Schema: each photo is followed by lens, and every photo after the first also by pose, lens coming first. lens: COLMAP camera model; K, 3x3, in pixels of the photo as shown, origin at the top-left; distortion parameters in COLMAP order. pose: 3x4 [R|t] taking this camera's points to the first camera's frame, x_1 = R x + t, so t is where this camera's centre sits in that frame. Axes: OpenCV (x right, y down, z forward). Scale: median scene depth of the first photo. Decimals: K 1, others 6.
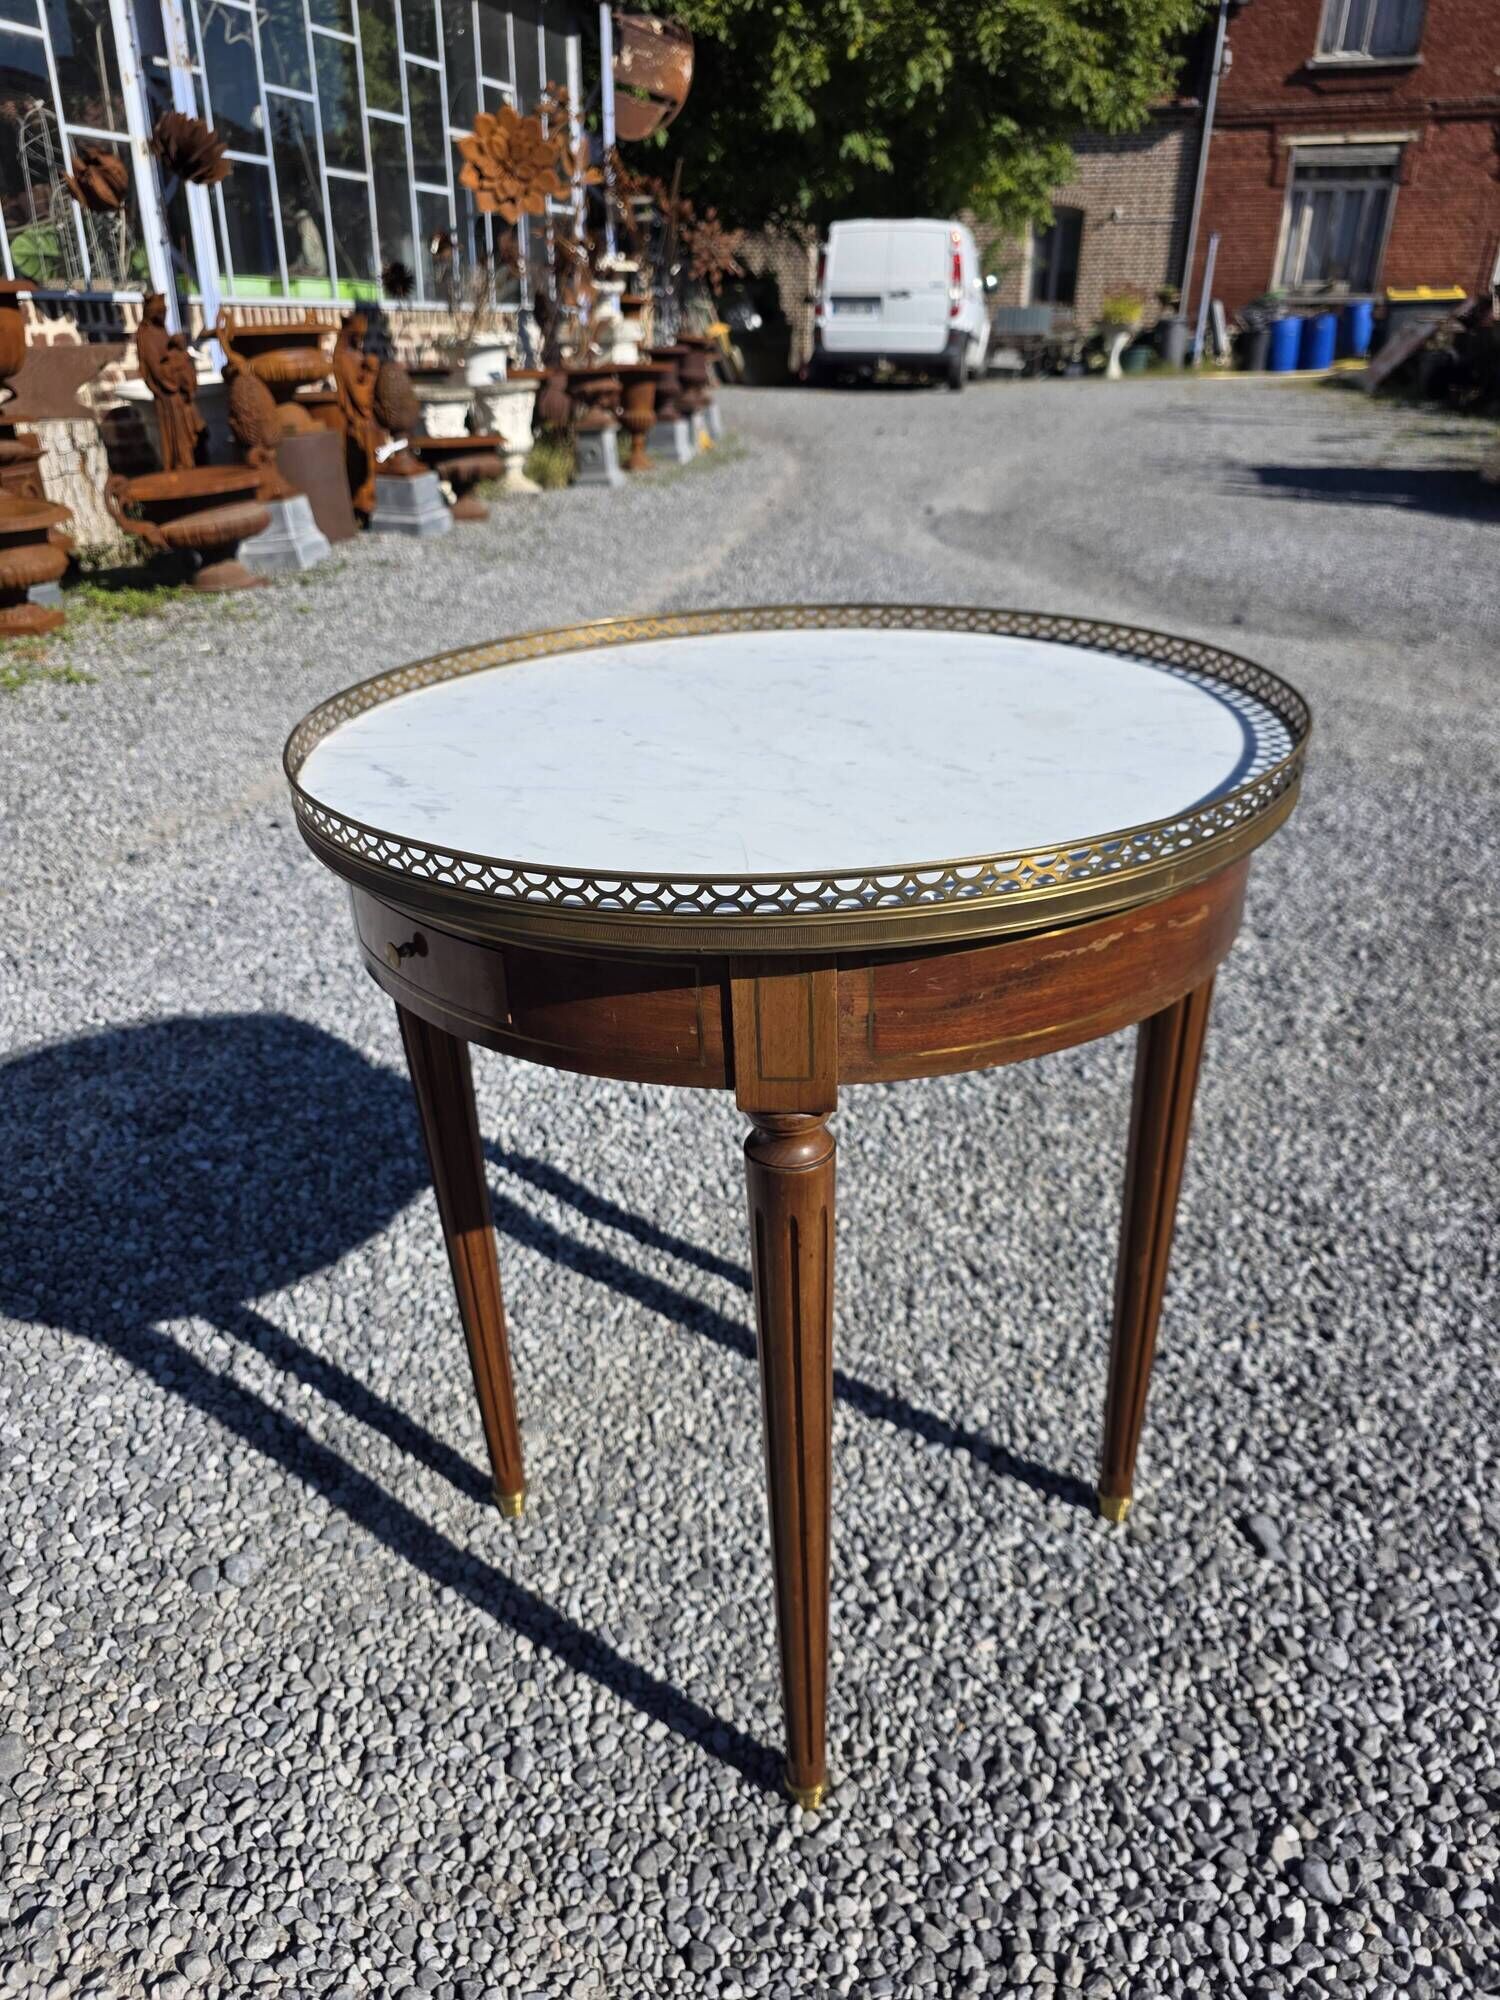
lens RADIAL K [[1369.6, 0, 729.5], [0, 1369.6, 1004.6], [0, 0, 1]] dist [0.022832, -0.022650]
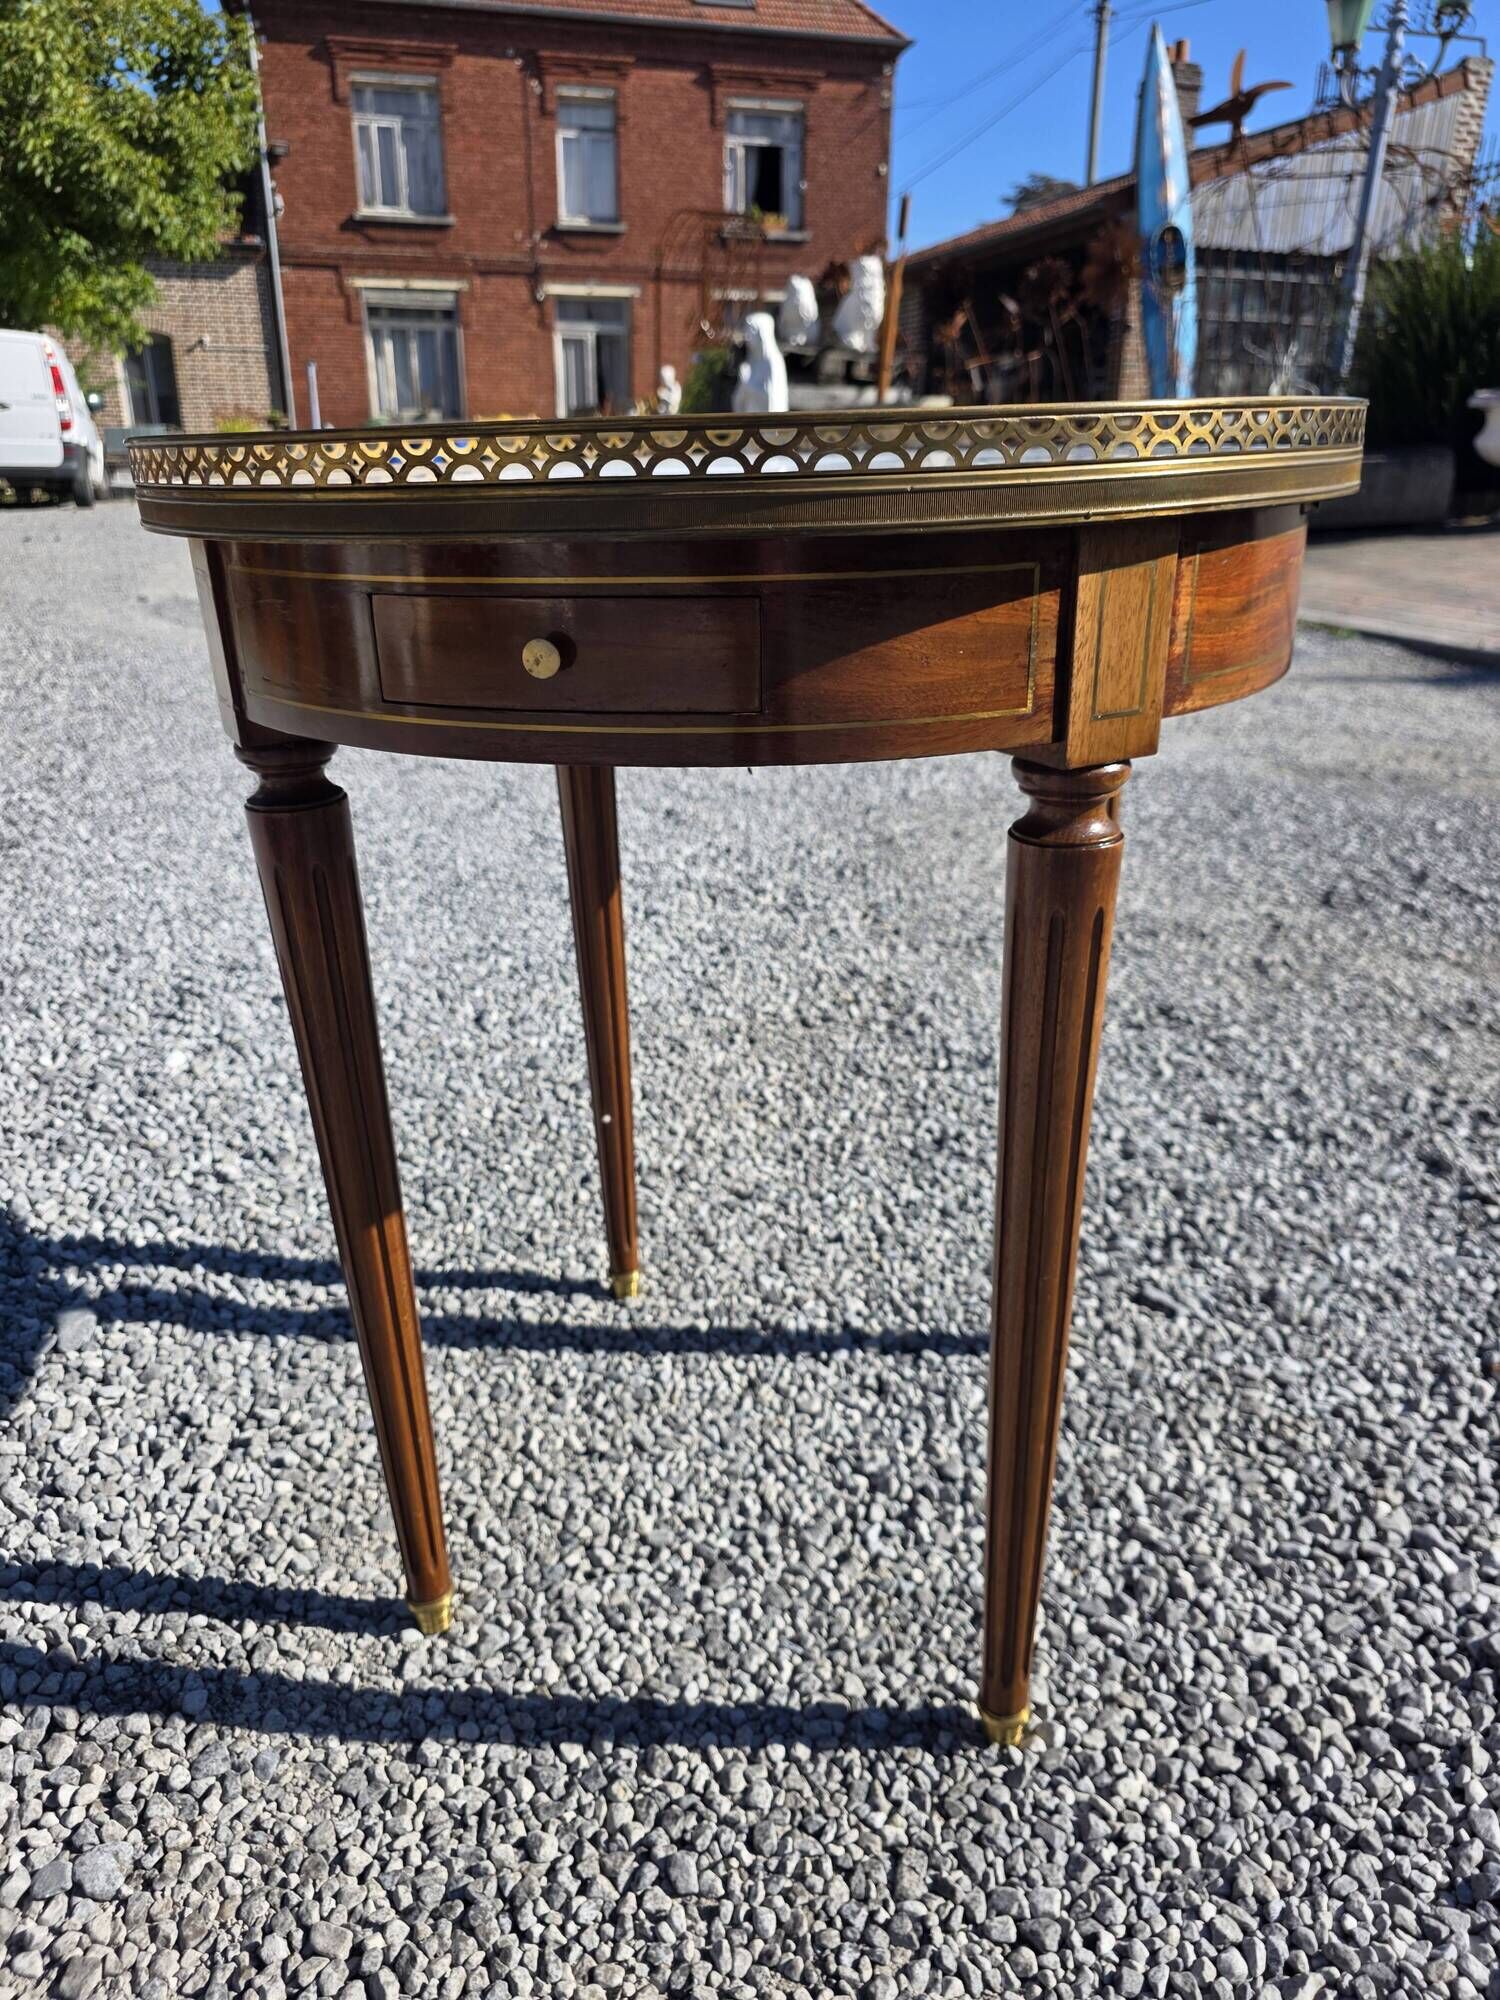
lens RADIAL K [[1369.6, 0, 754.0], [0, 1369.6, 996.0], [0, 0, 1]] dist [0.022832, -0.022650]
pose [[0.823418, -0.206731, 0.528436, -0.377894], [0.252950, 0.967352, -0.015709, 0.110670], [-0.507936, 0.146603, 0.848828, 0.266119]]
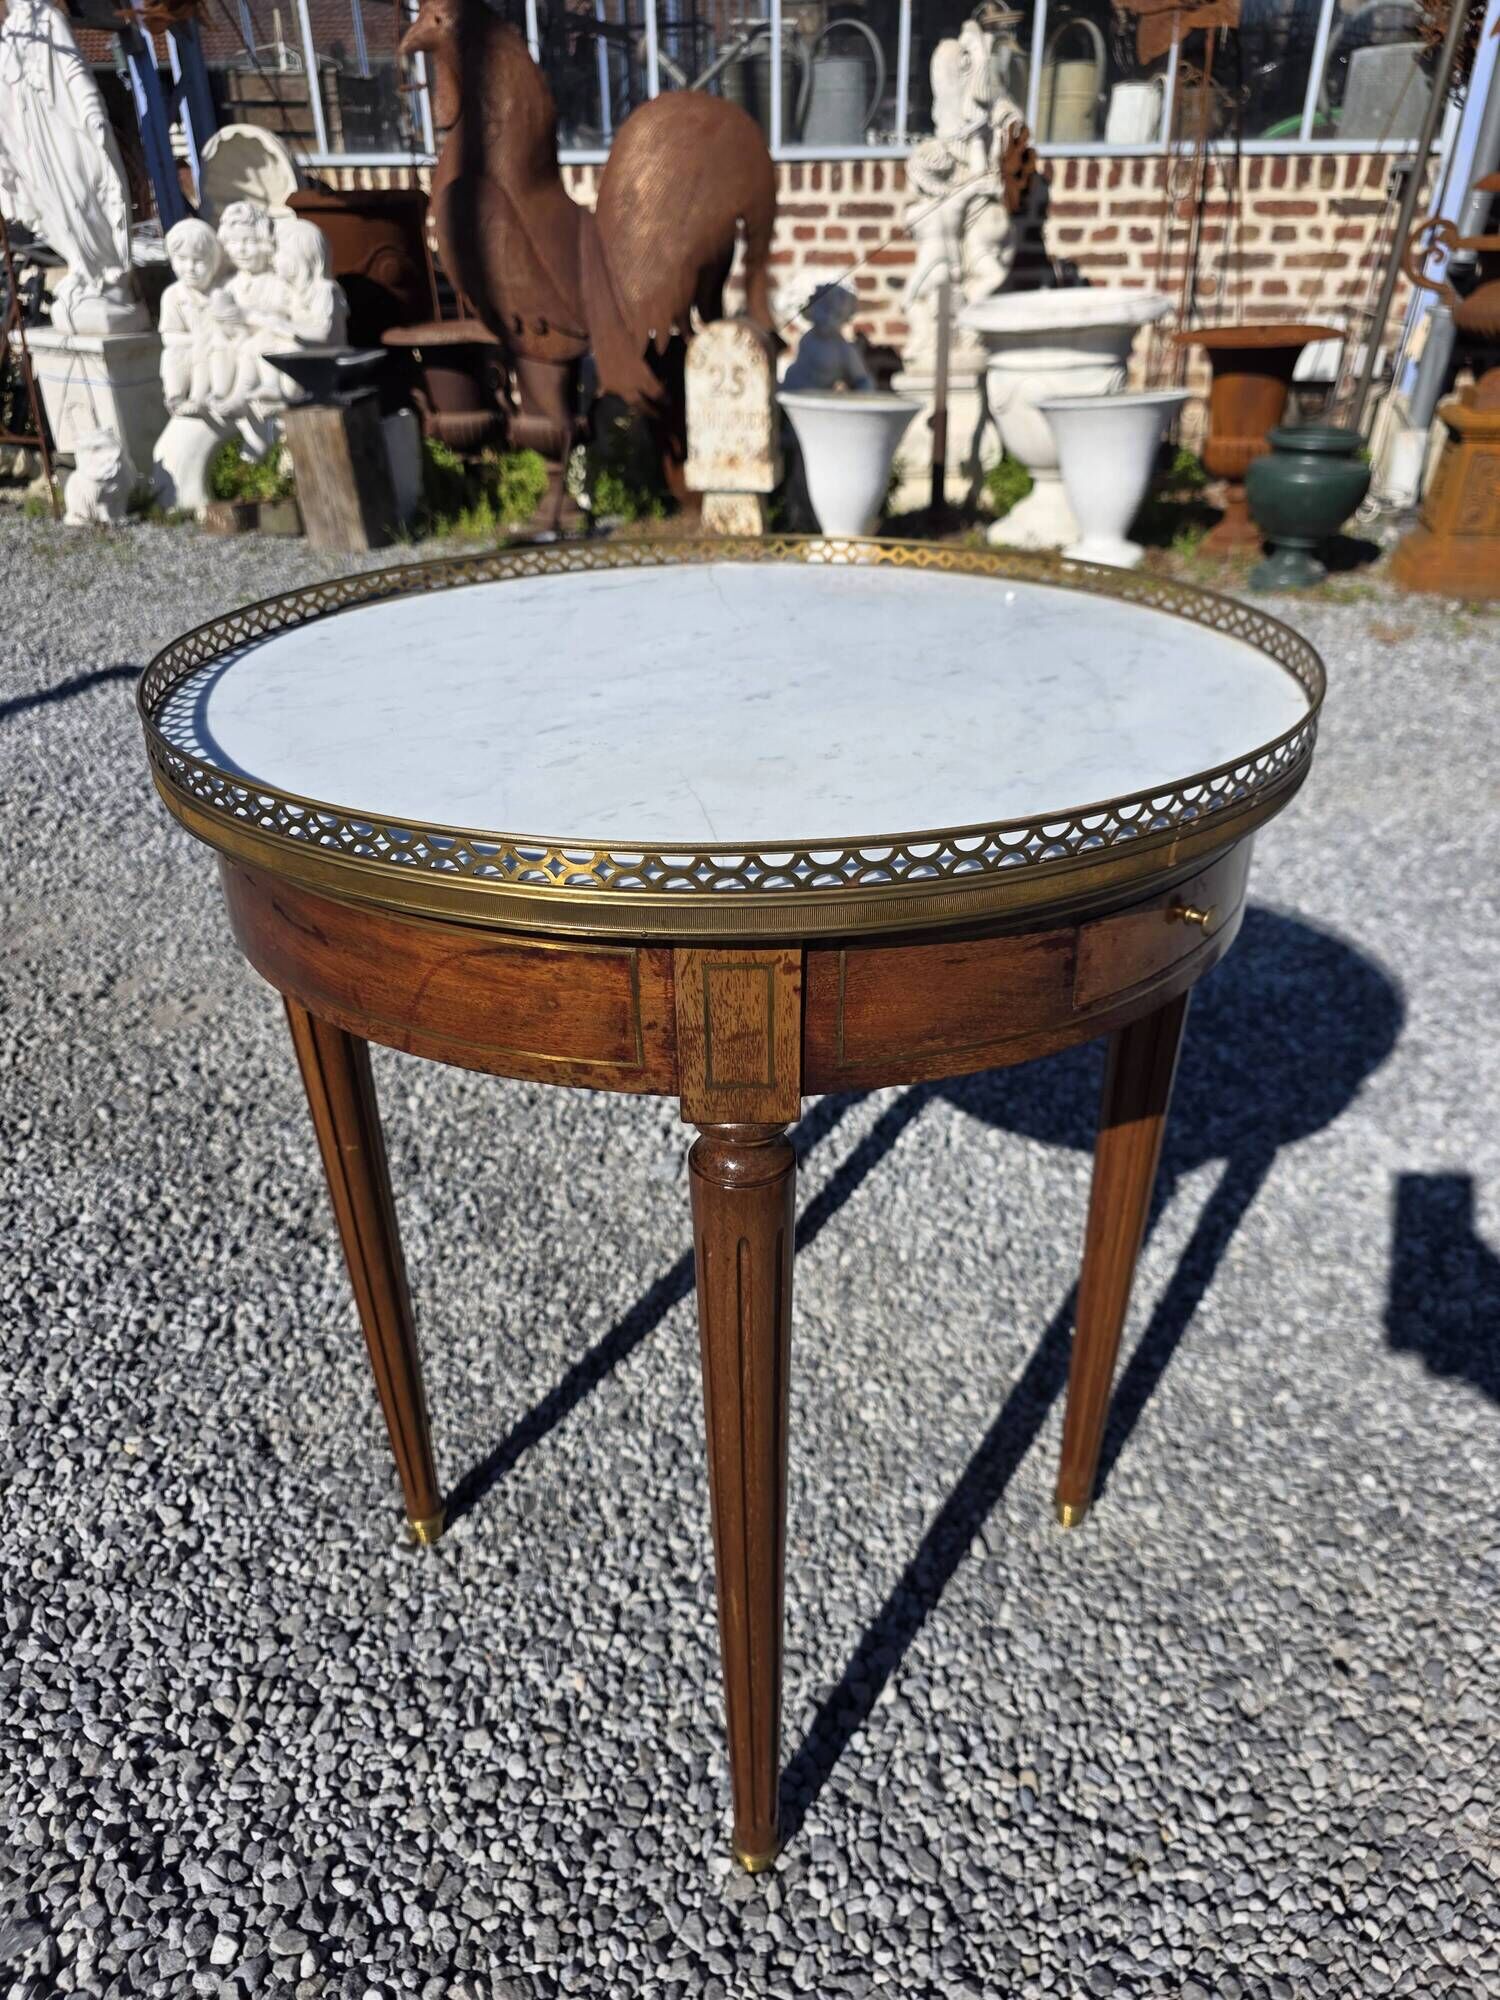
lens RADIAL K [[1369.6, 0, 758.1], [0, 1369.6, 1003.9], [0, 0, 1]] dist [0.022832, -0.022650]
pose [[0.095755, 0.503417, -0.858721, 0.749019], [-0.434871, 0.797160, 0.418836, -0.329635], [0.895387, 0.333327, 0.295253, 0.673808]]
